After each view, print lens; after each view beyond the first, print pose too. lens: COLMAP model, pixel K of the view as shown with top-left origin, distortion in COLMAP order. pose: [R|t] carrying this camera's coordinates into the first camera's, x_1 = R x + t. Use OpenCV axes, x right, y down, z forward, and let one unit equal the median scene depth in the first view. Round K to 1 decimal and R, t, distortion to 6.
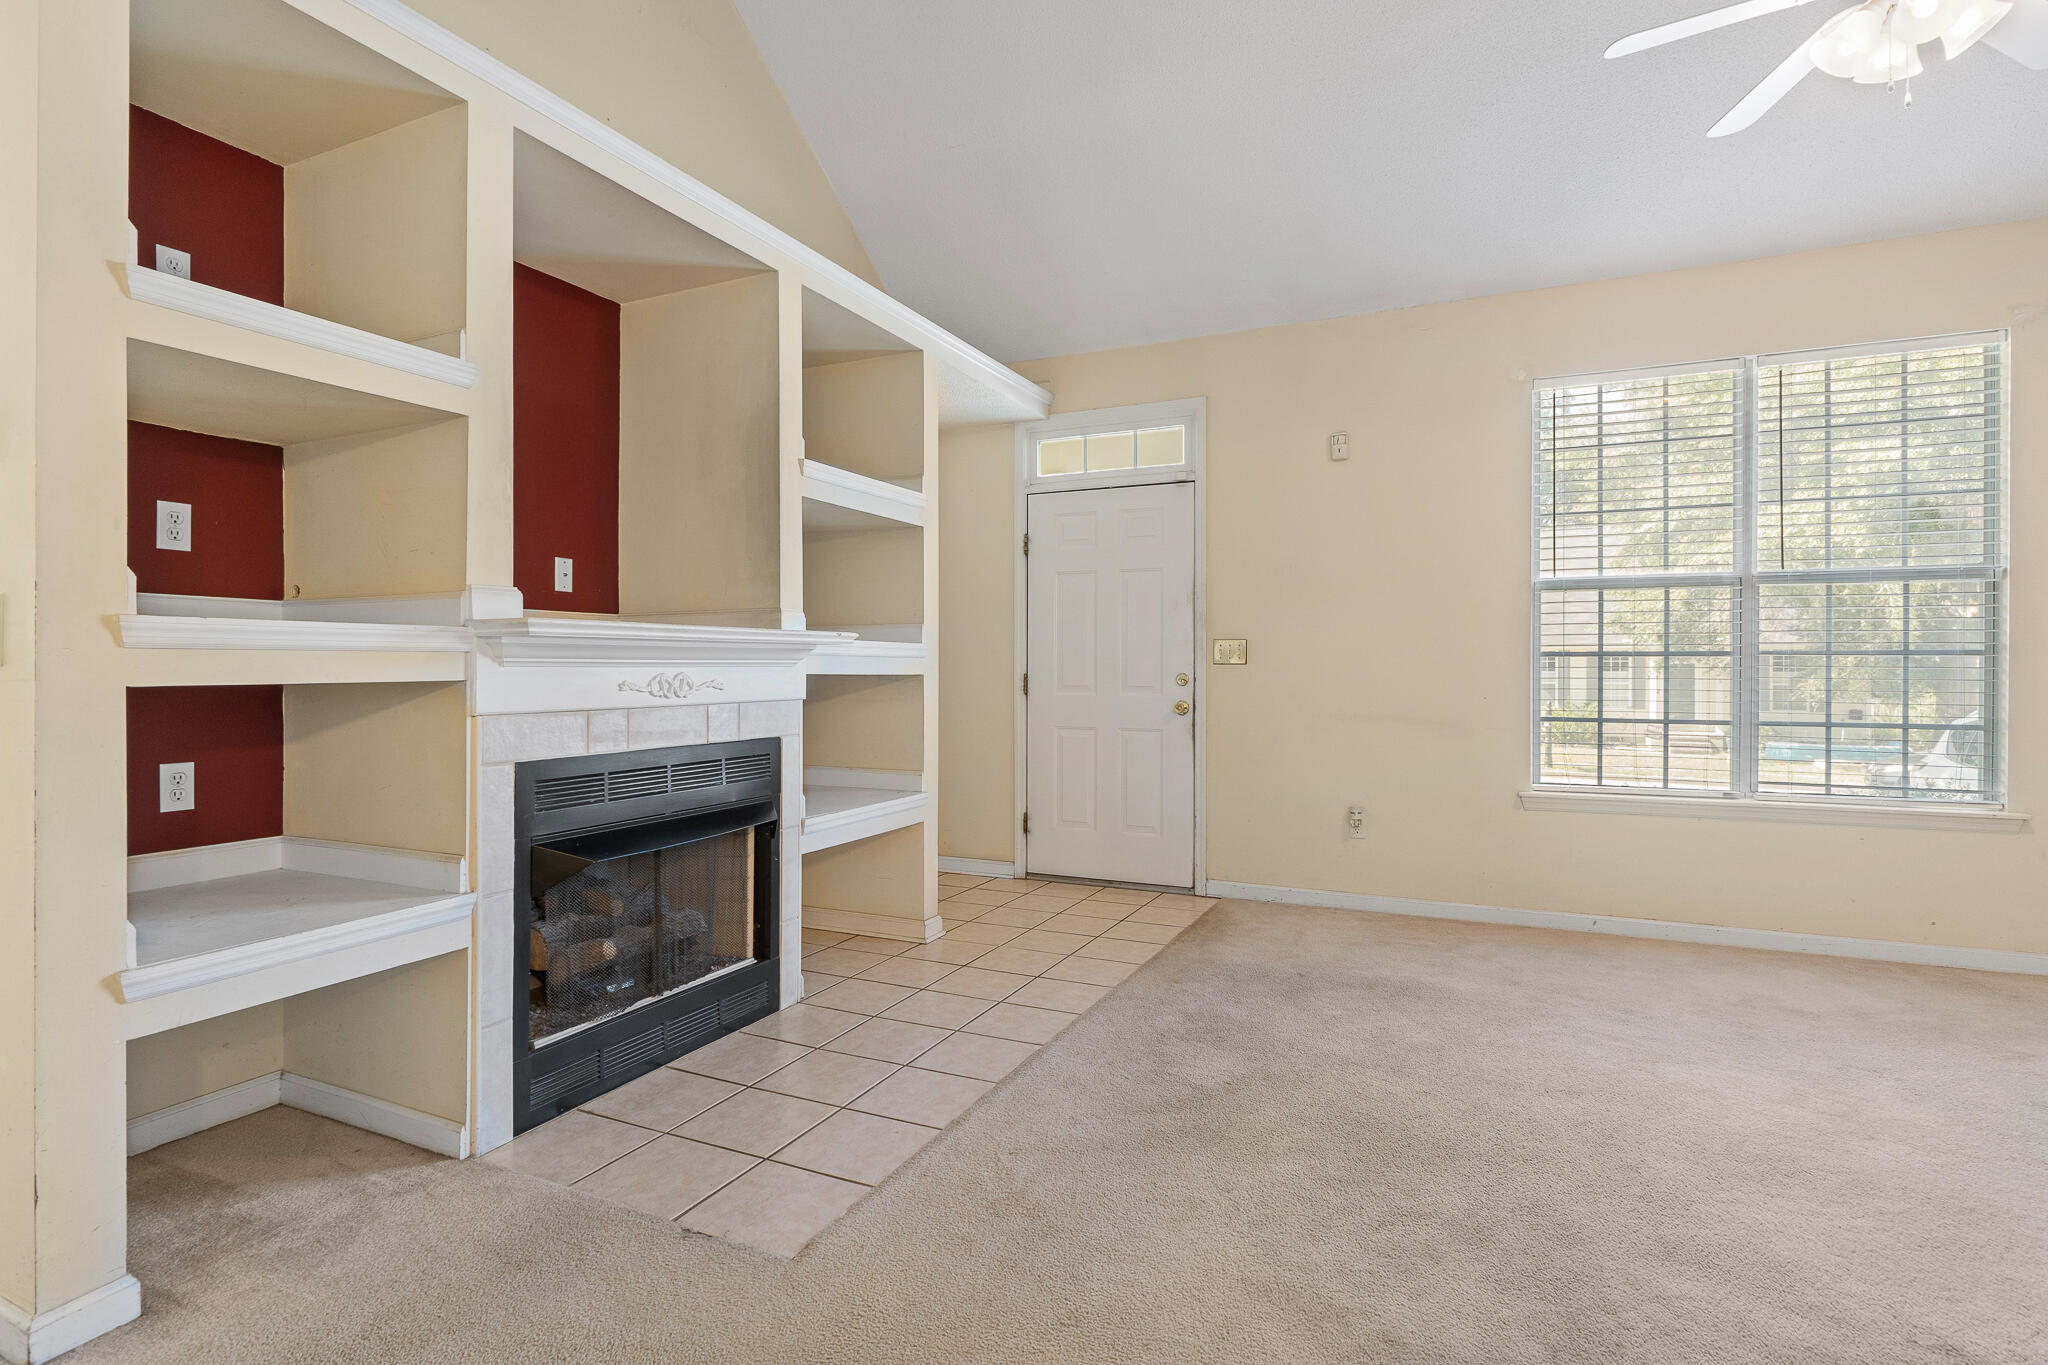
lens RADIAL K [[1018.7, 0, 1024.0], [0, 1018.7, 682.5], [0, 0, 1]] dist [-0.004523, -0.000357]
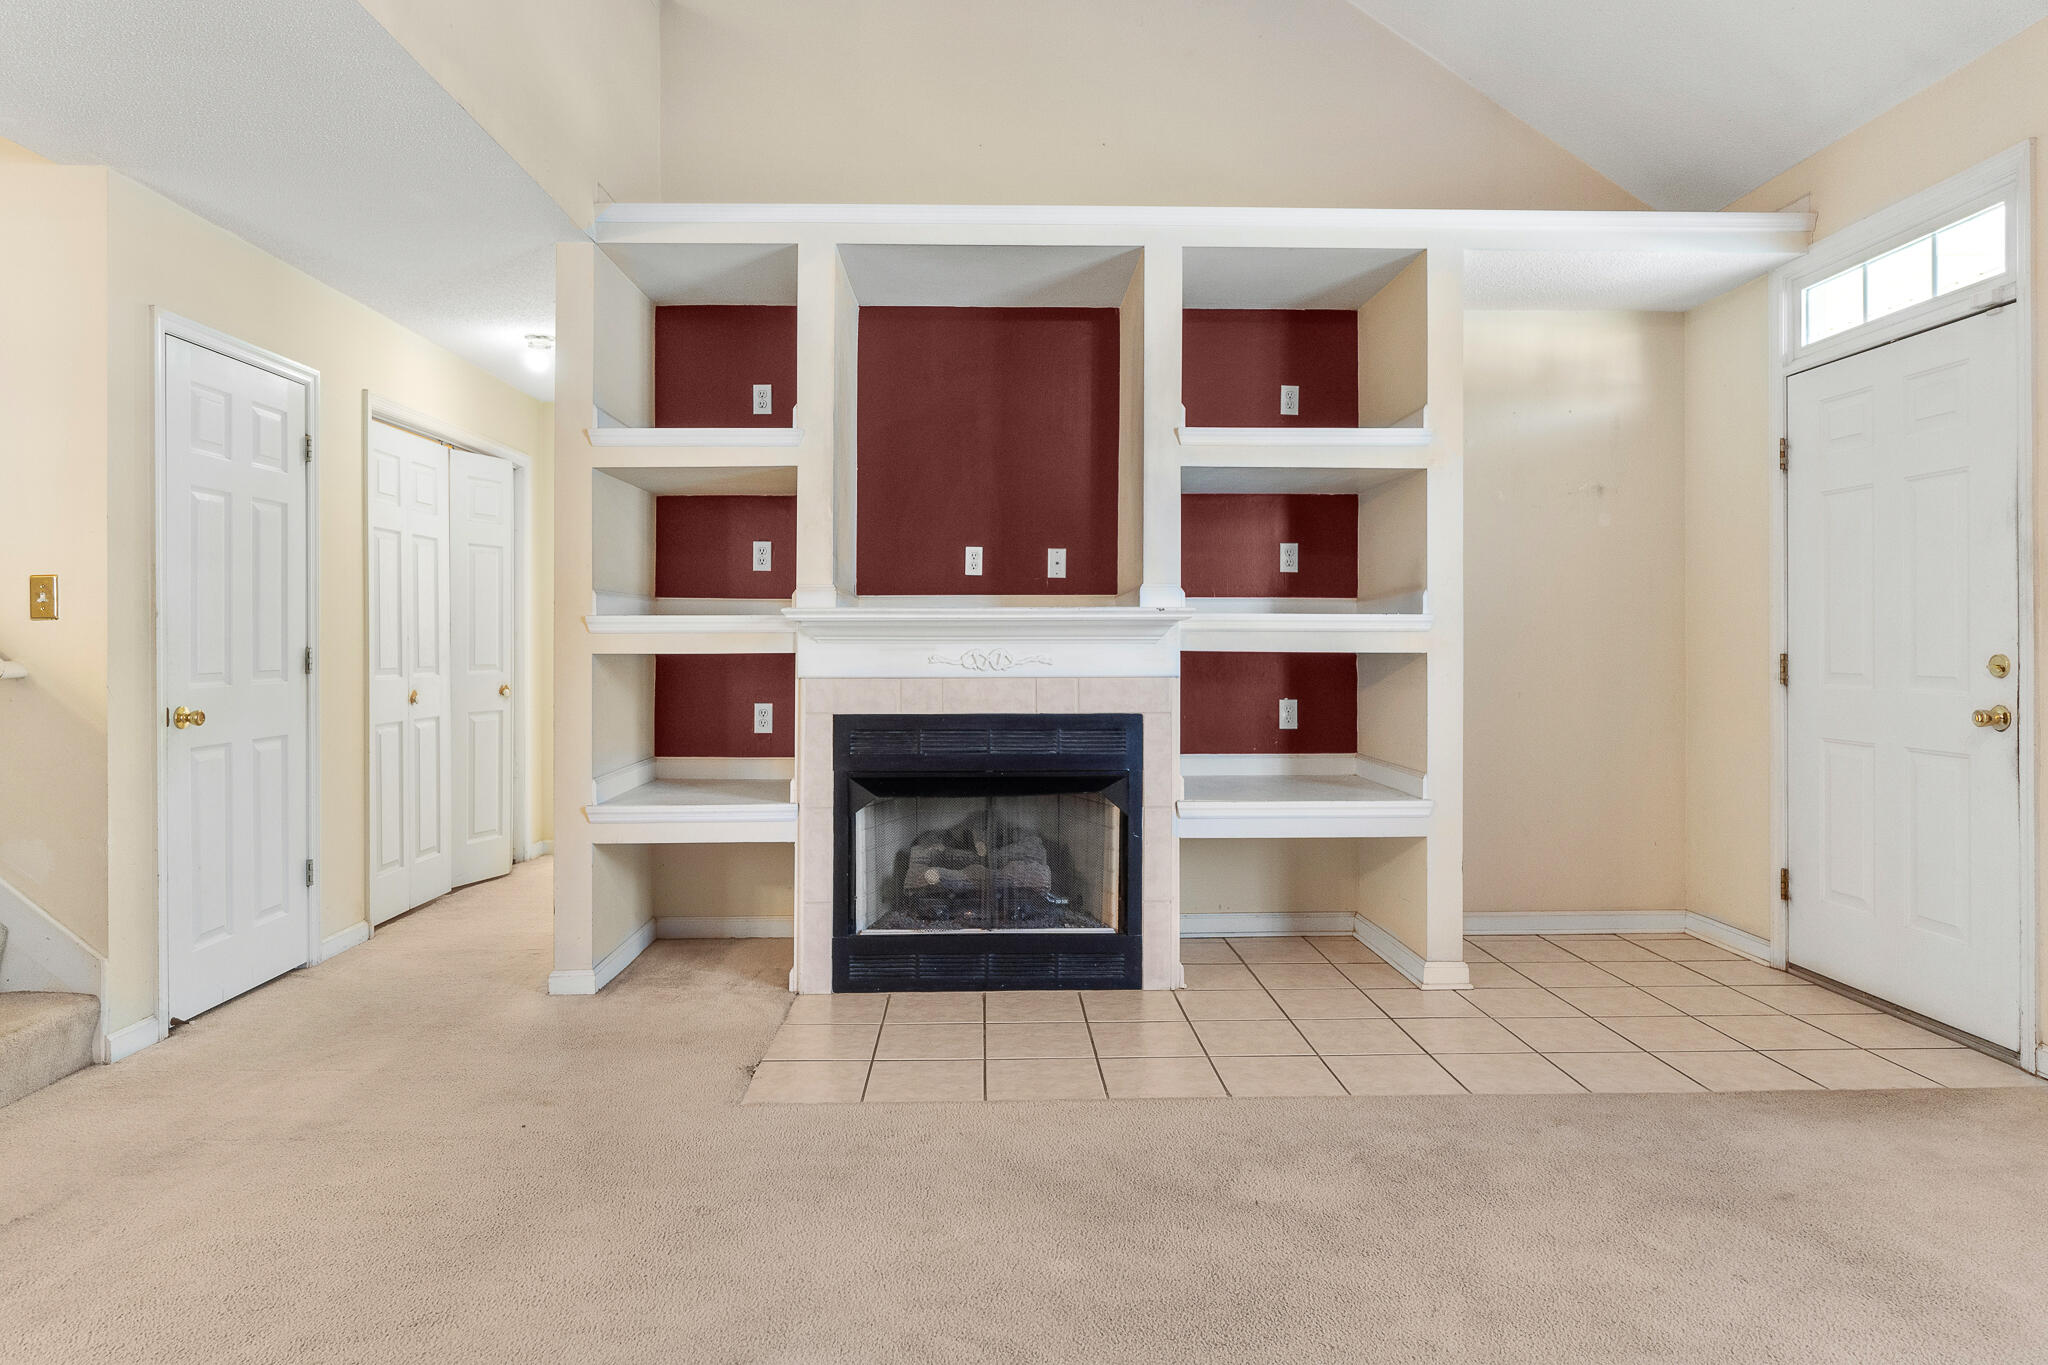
lens RADIAL K [[1181.6, 0, 1017.8], [0, 1181.6, 650.8], [0, 0, 1]] dist [-0.004205, -0.001481]
pose [[0.451232, 0.006122, -0.892385, 0.715590], [-0.013538, 0.999908, 0.000014, -0.006114], [0.892304, 0.012075, 0.451274, 0.361579]]
